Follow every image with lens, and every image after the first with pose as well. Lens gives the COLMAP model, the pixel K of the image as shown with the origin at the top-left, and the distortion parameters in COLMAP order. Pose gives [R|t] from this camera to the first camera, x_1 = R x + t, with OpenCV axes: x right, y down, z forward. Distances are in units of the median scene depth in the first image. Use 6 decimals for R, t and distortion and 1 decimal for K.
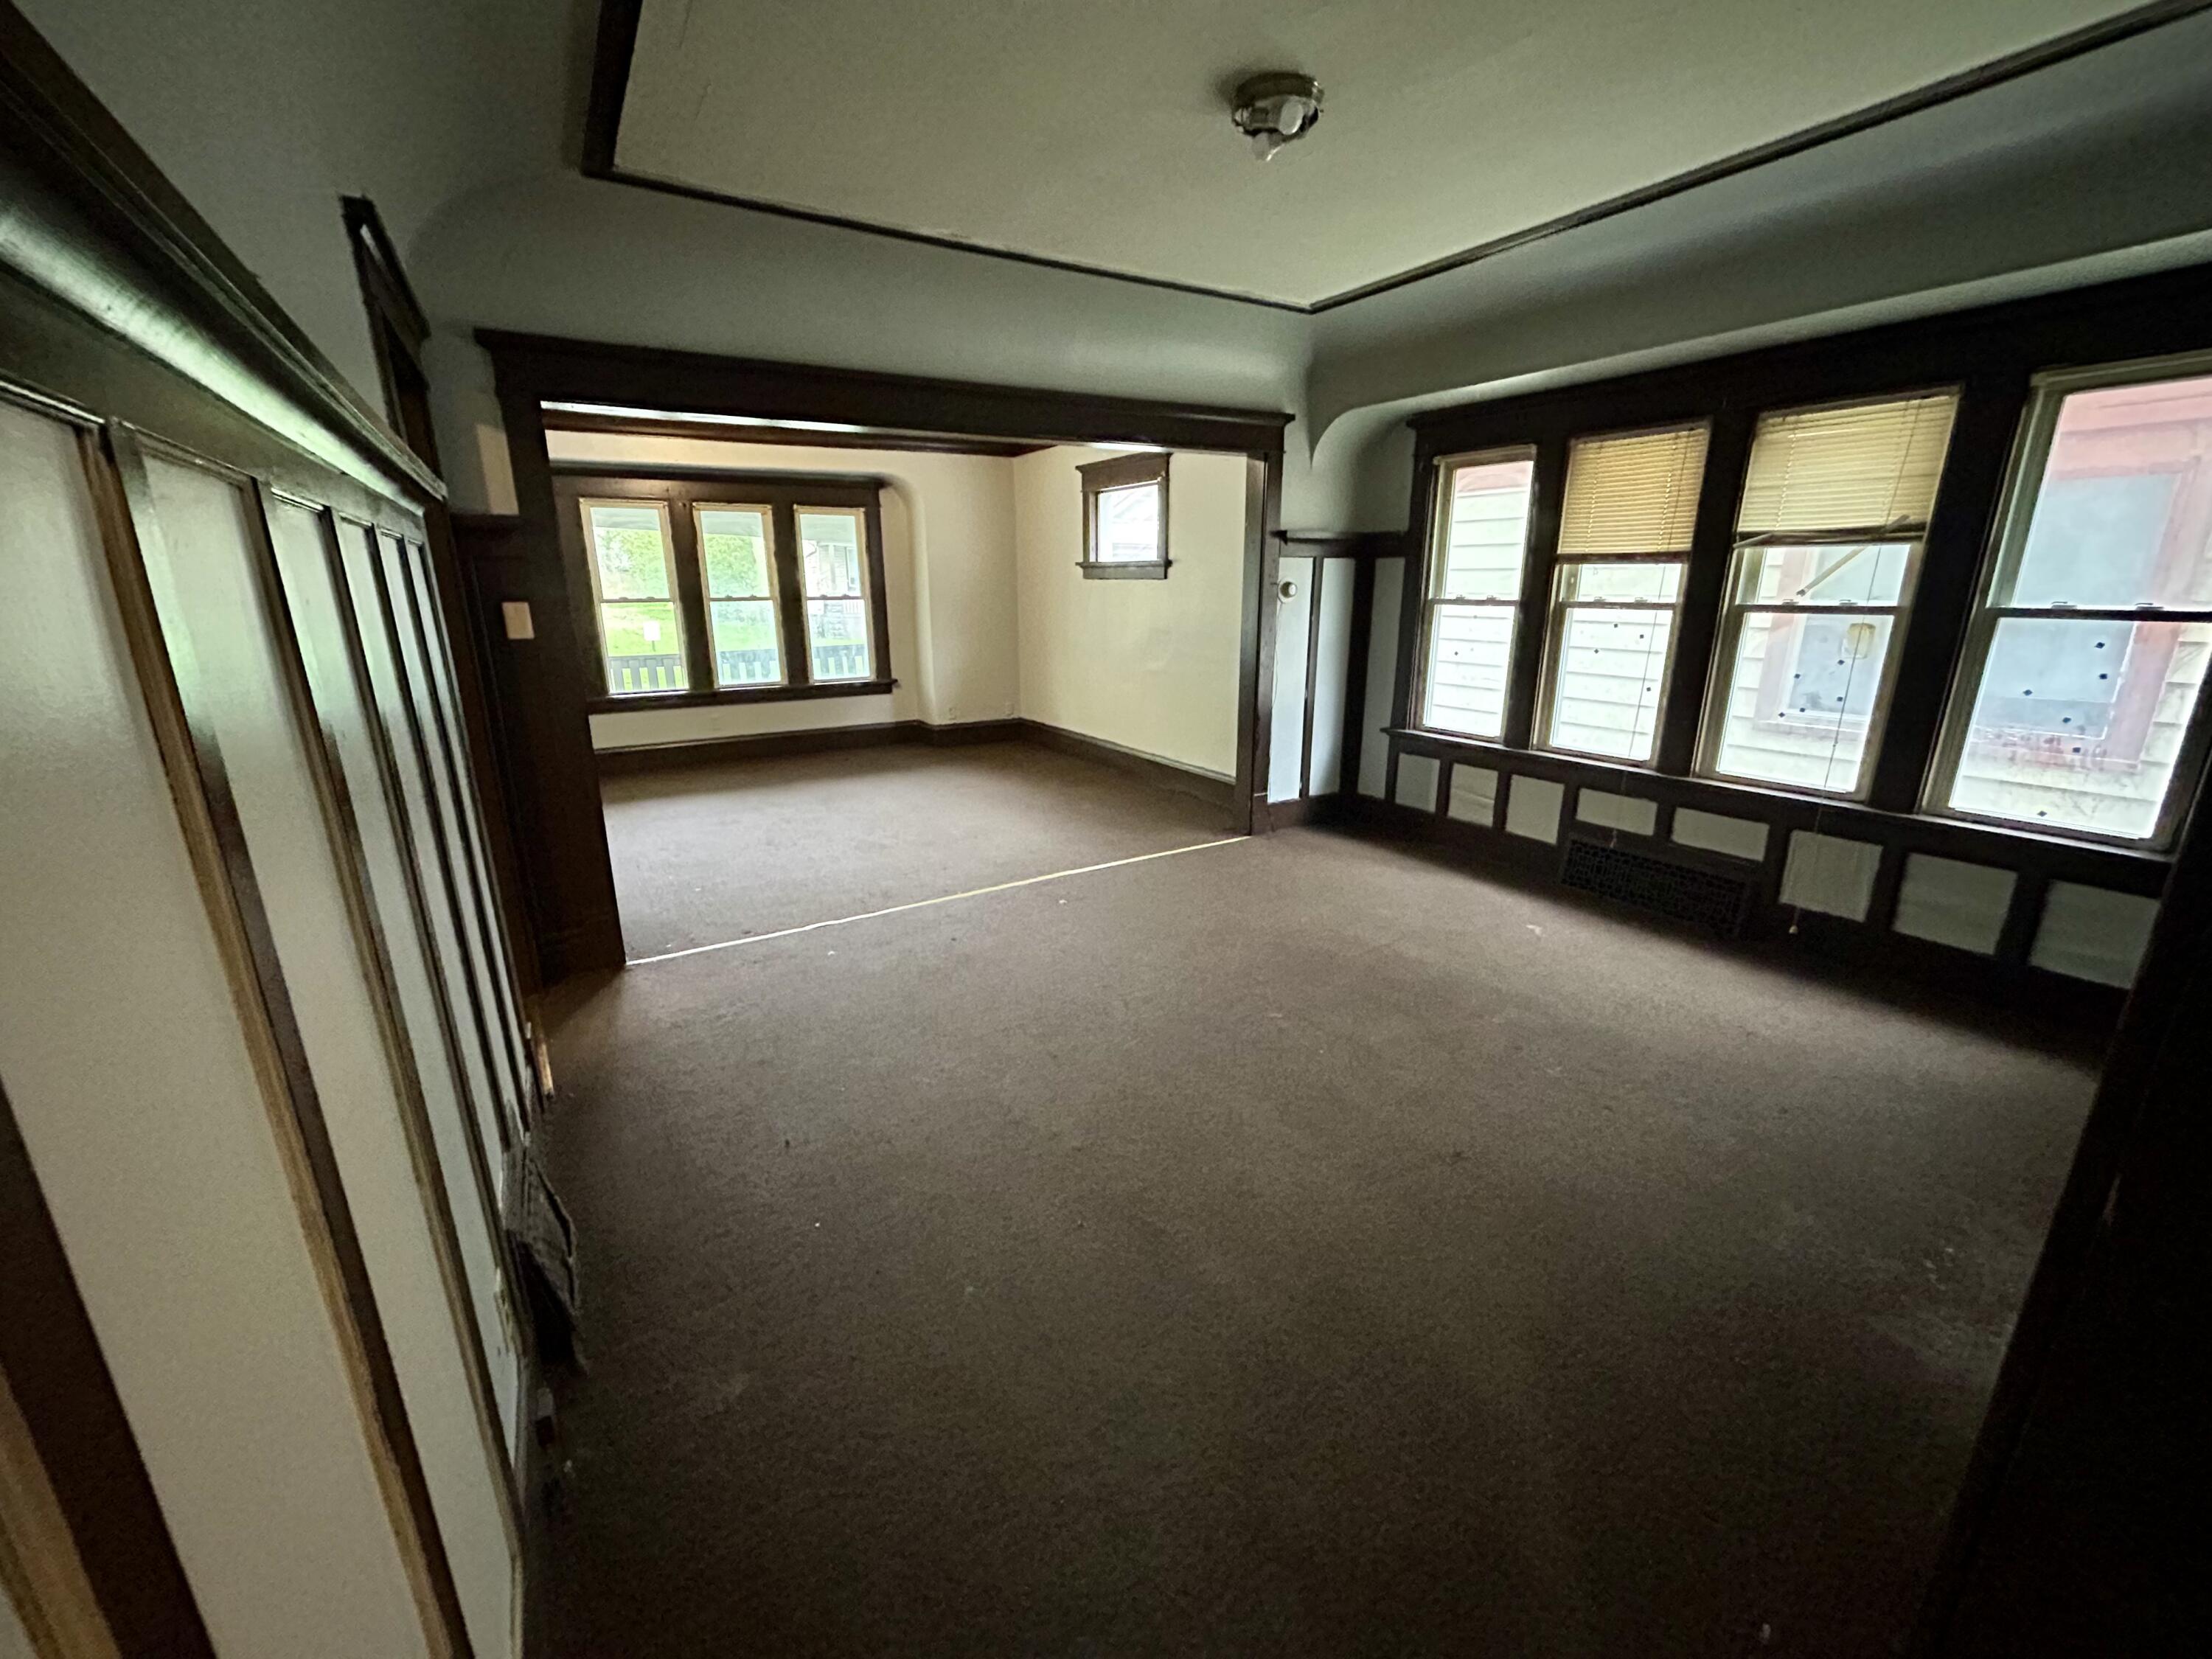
lens RADIAL K [[891.3, 0, 1104.9], [0, 891.3, 829.9], [0, 0, 1]] dist [0.001228, 0.000042]
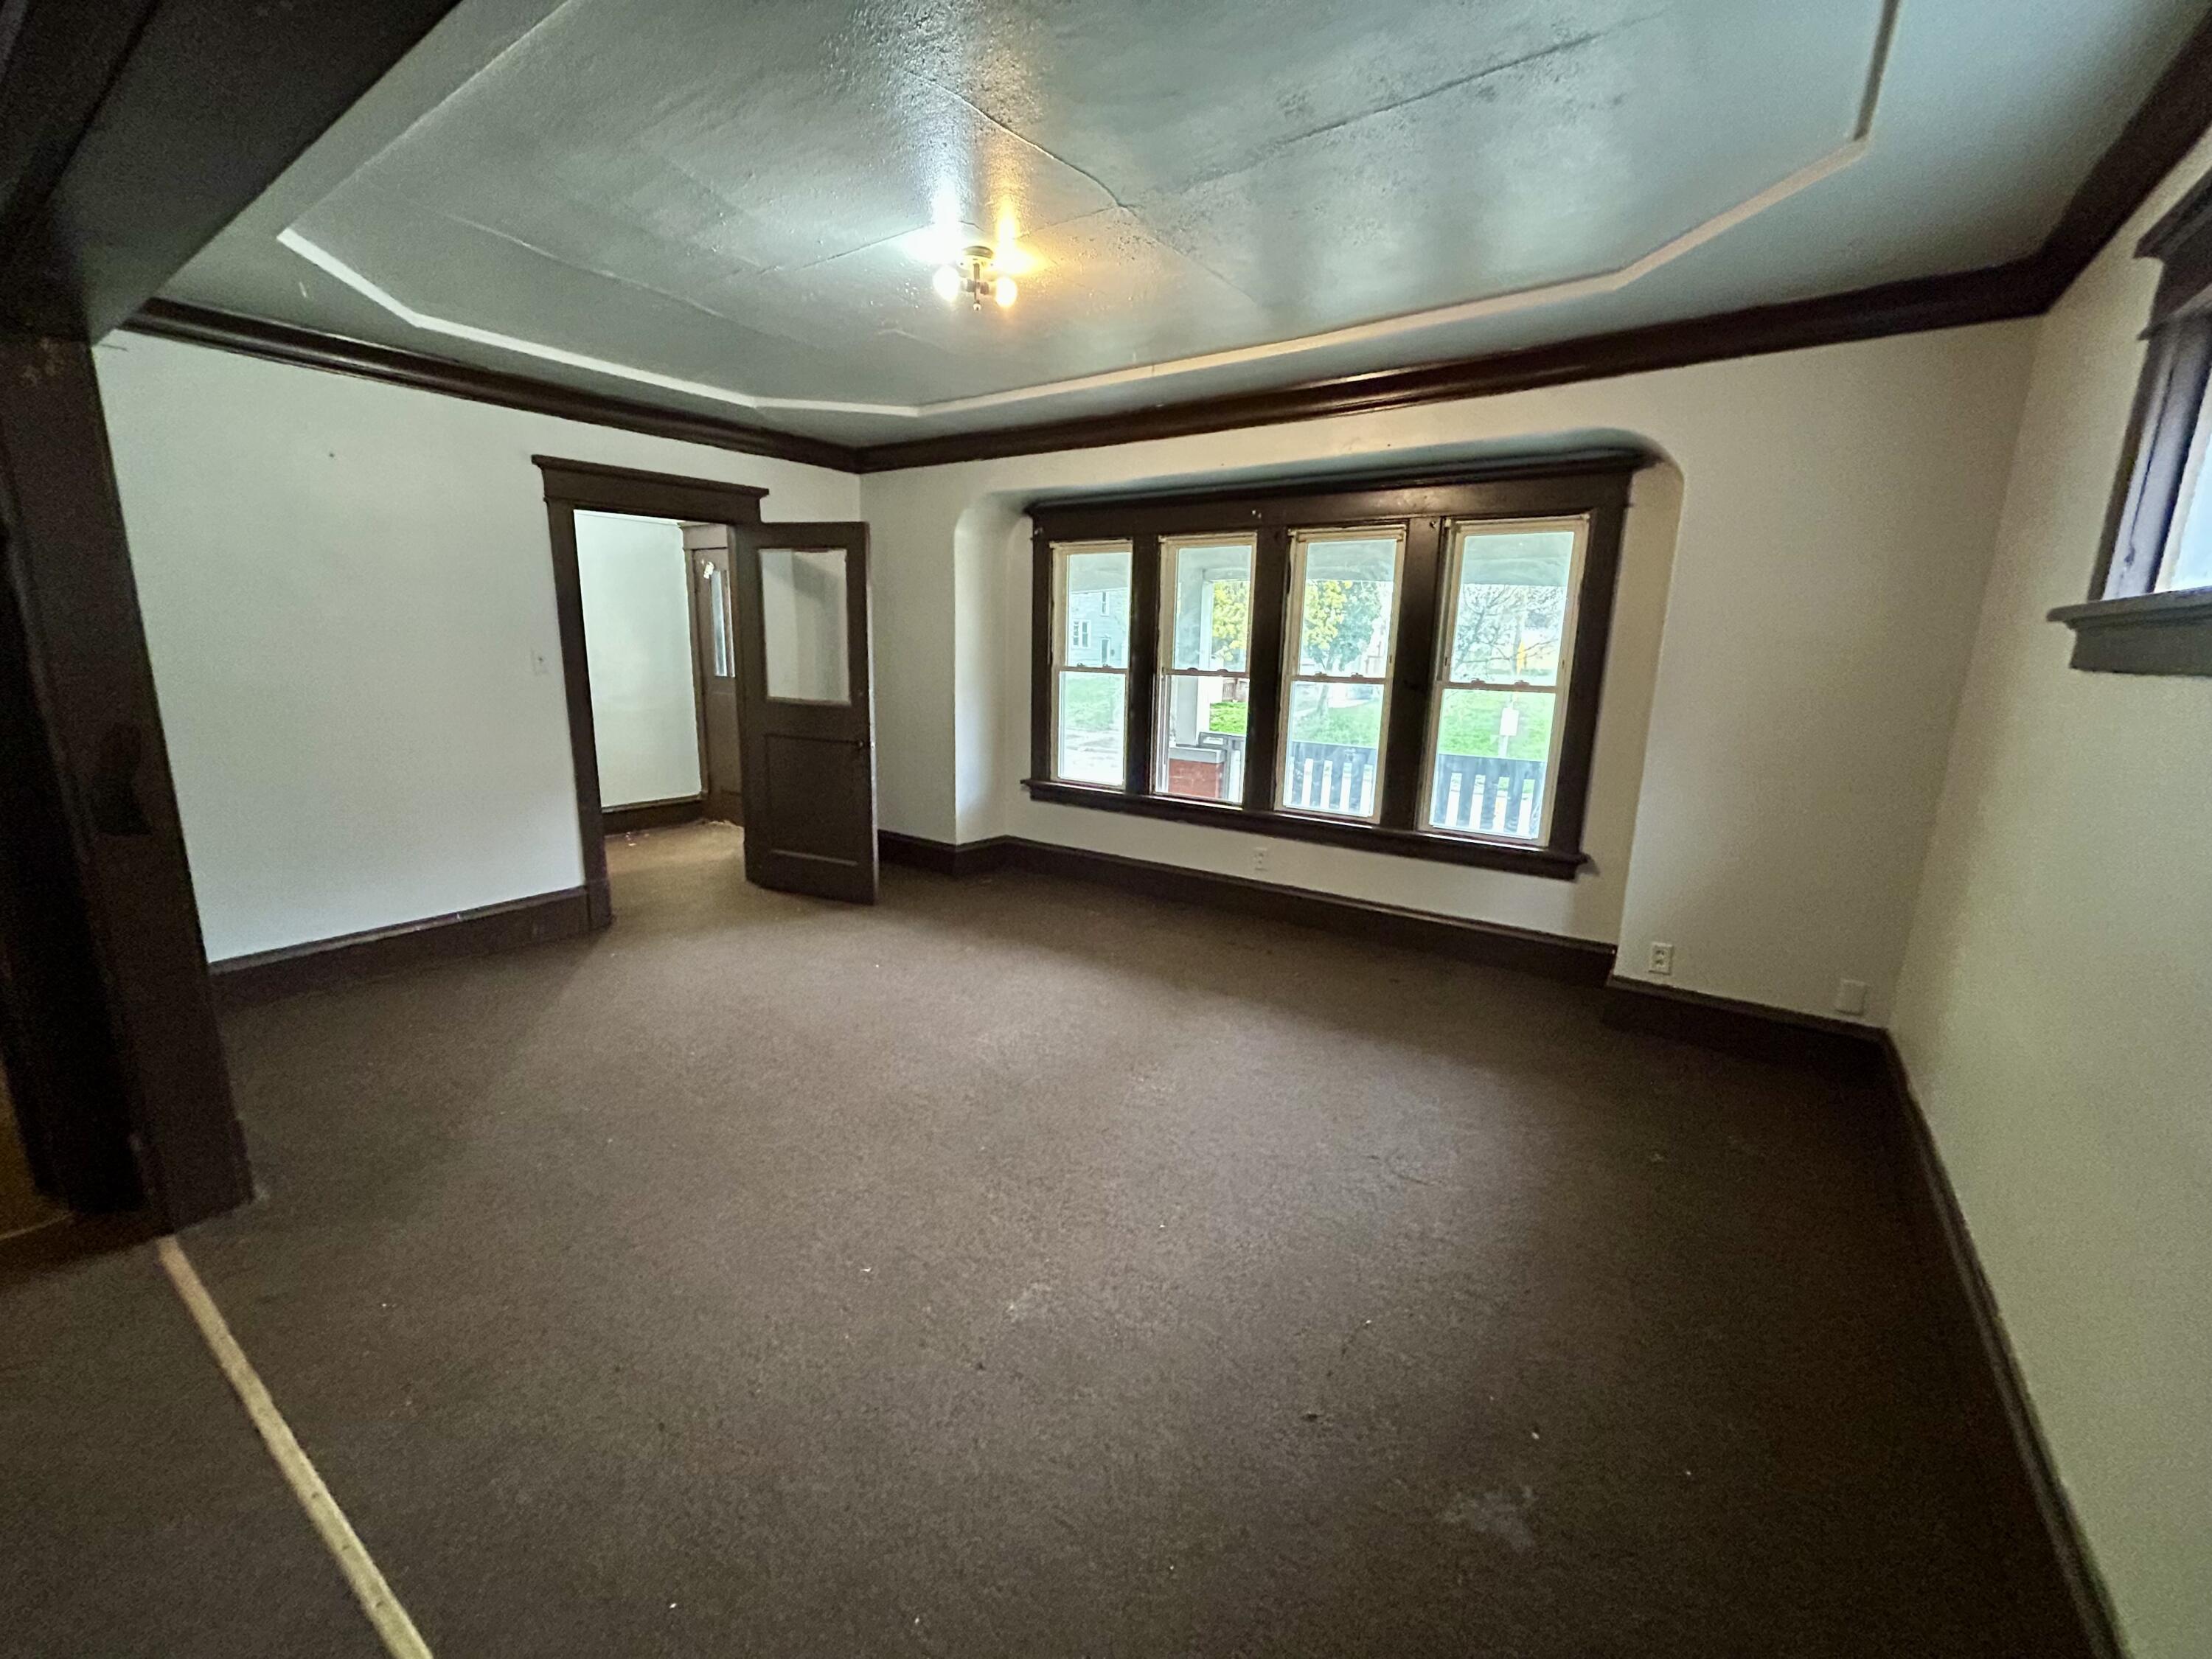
lens RADIAL K [[891.3, 0, 1106.5], [0, 891.3, 824.4], [0, 0, 1]] dist [0.001228, 0.000042]
pose [[0.397370, 0.196153, -0.896449, 0.098515], [-0.273129, 0.957895, 0.088528, -0.162596], [0.876069, 0.209668, 0.434214, 0.572870]]
